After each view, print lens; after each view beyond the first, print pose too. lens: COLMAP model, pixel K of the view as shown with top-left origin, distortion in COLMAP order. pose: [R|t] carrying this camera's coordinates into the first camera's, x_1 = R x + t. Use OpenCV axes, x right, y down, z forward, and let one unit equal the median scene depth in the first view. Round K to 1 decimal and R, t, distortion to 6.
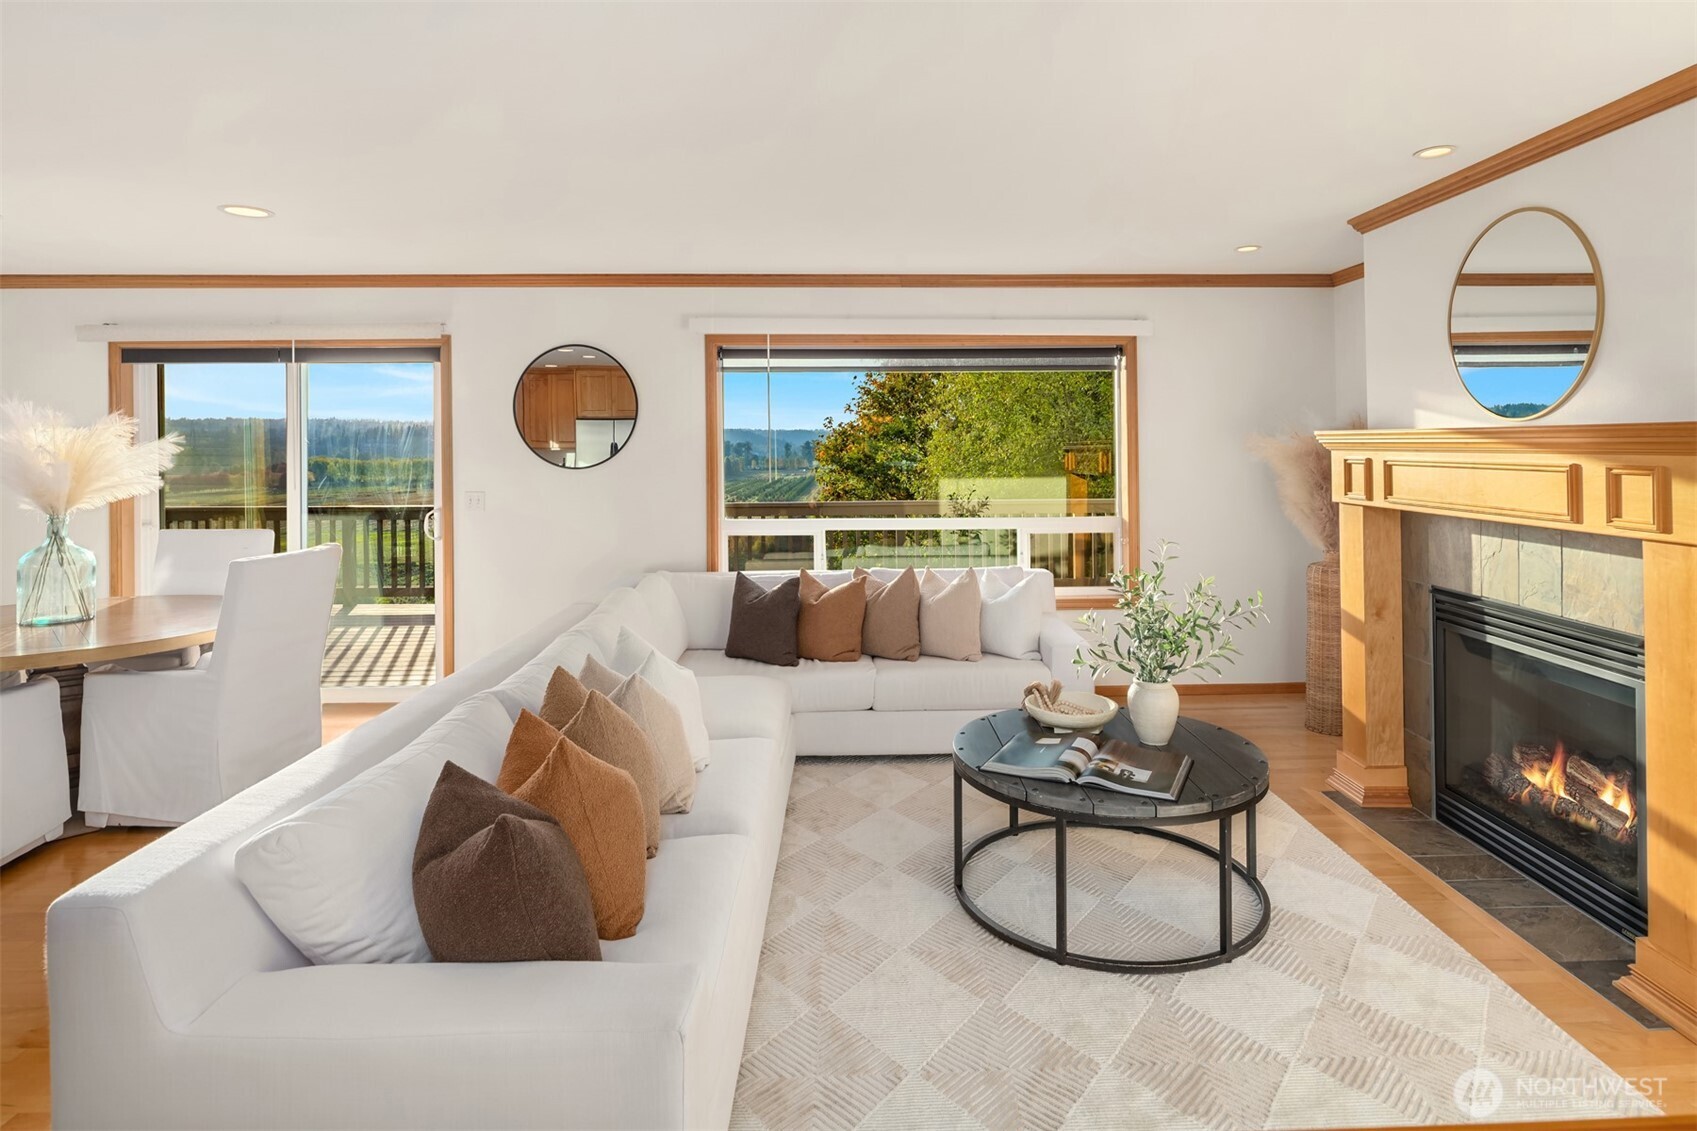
lens RADIAL K [[928.0, 0, 841.4], [0, 928.0, 571.3], [0, 0, 1]] dist [0.005738, -0.006980]
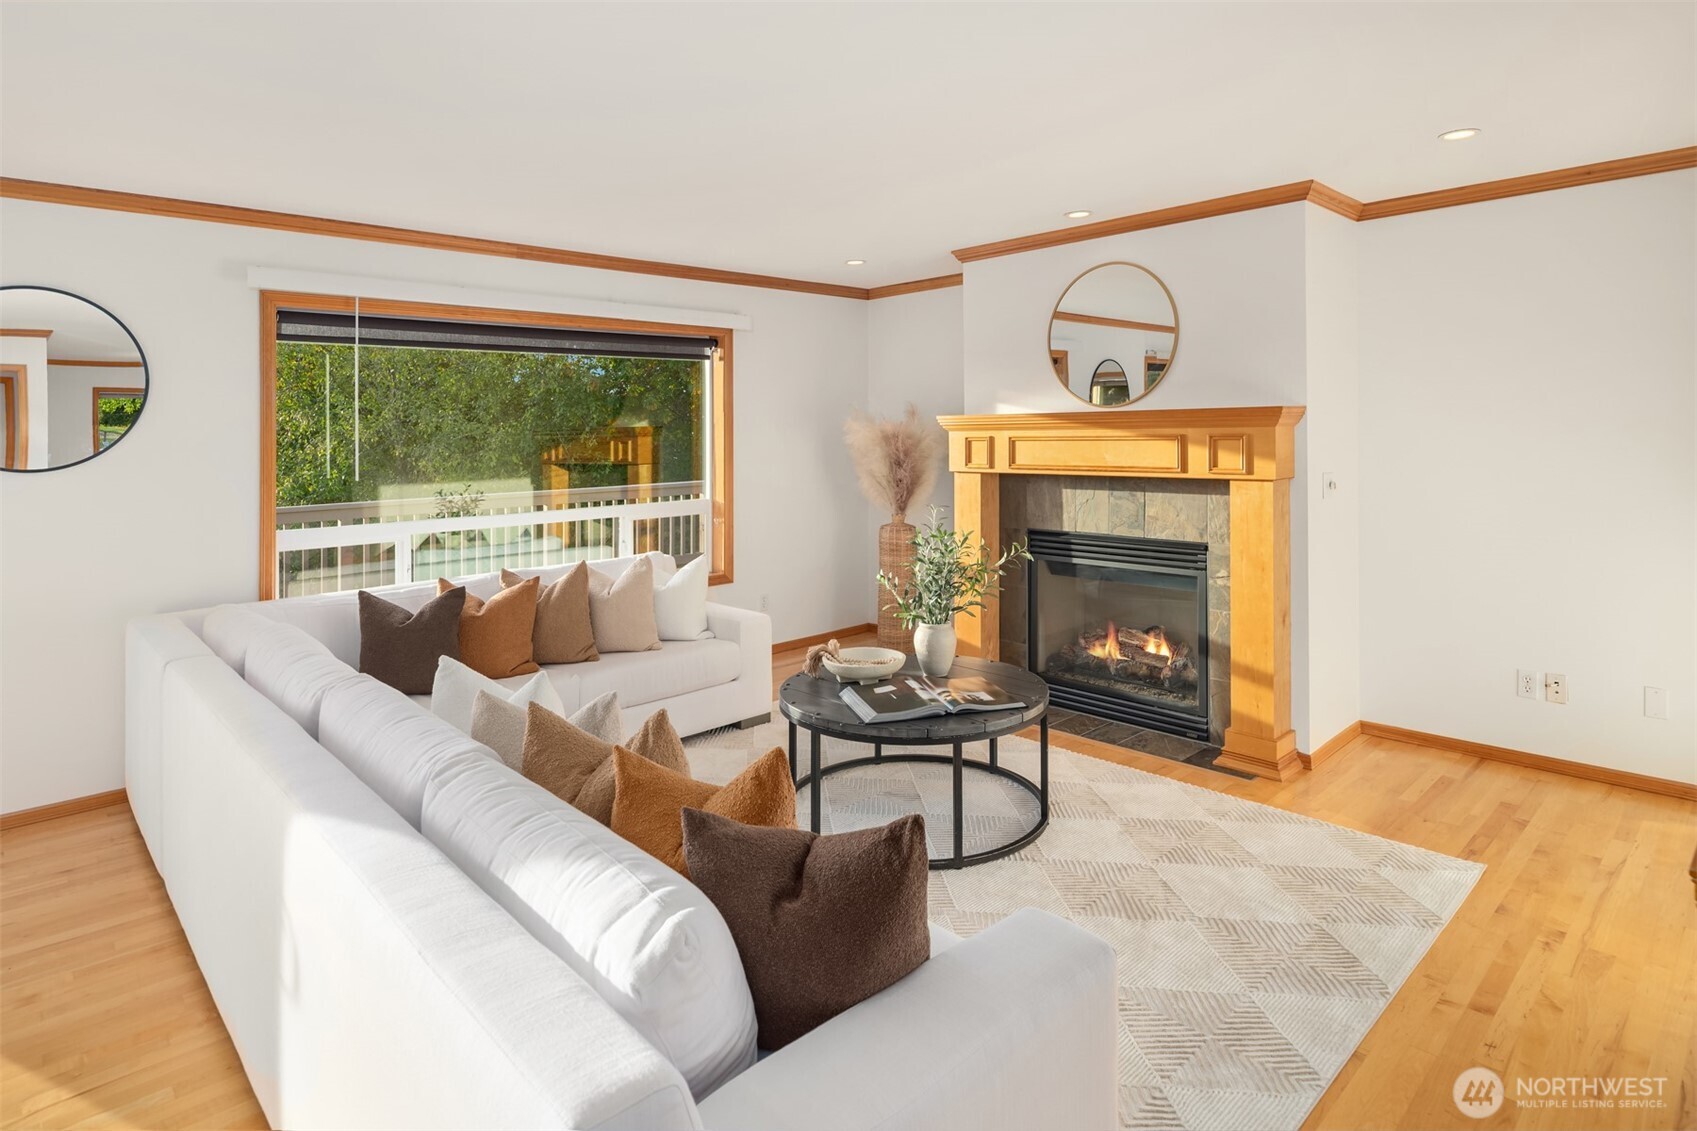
lens RADIAL K [[928.0, 0, 849.4], [0, 928.0, 570.3], [0, 0, 1]] dist [0.005738, -0.006980]
pose [[0.733283, -0.108832, 0.671157, -0.490894], [0.105398, 0.993369, 0.045926, -0.014877], [-0.671704, 0.037062, 0.739892, 0.172859]]
